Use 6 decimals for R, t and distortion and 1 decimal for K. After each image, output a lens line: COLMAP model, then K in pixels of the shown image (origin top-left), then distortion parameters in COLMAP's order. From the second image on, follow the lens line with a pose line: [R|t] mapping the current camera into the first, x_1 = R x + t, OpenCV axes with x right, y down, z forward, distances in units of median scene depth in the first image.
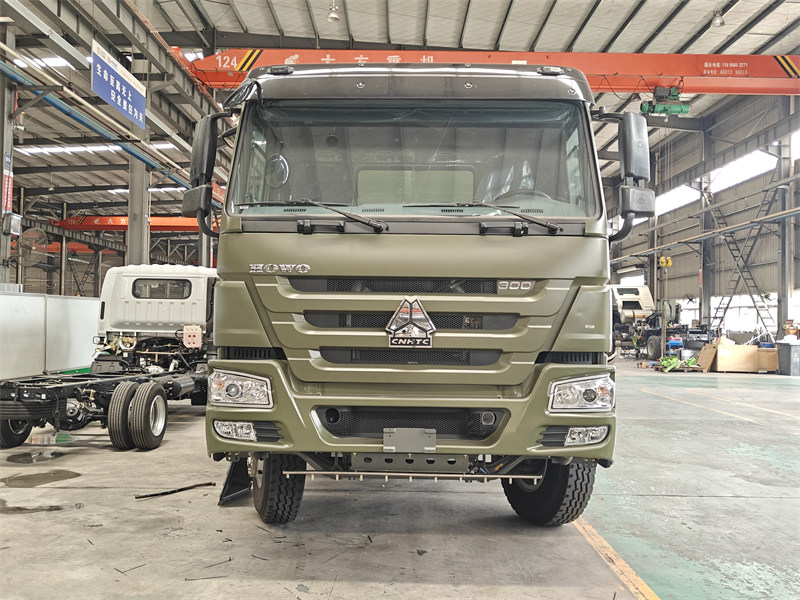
lens RADIAL K [[735.3, 0, 397.2], [0, 735.3, 305.0], [0, 0, 1]] dist [0.096670, -0.172256]
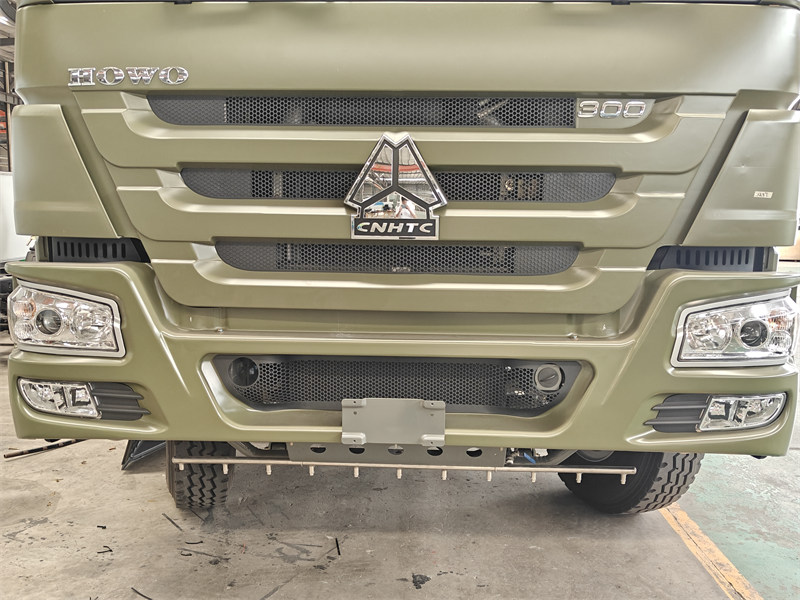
lens RADIAL K [[735.3, 0, 397.2], [0, 735.3, 305.0], [0, 0, 1]] dist [0.096670, -0.172256]
pose [[0.999903, -0.000108, -0.013909, 0.025436], [0.002236, 0.988207, 0.153109, 0.024880], [0.013728, -0.153125, 0.988111, 0.489299]]
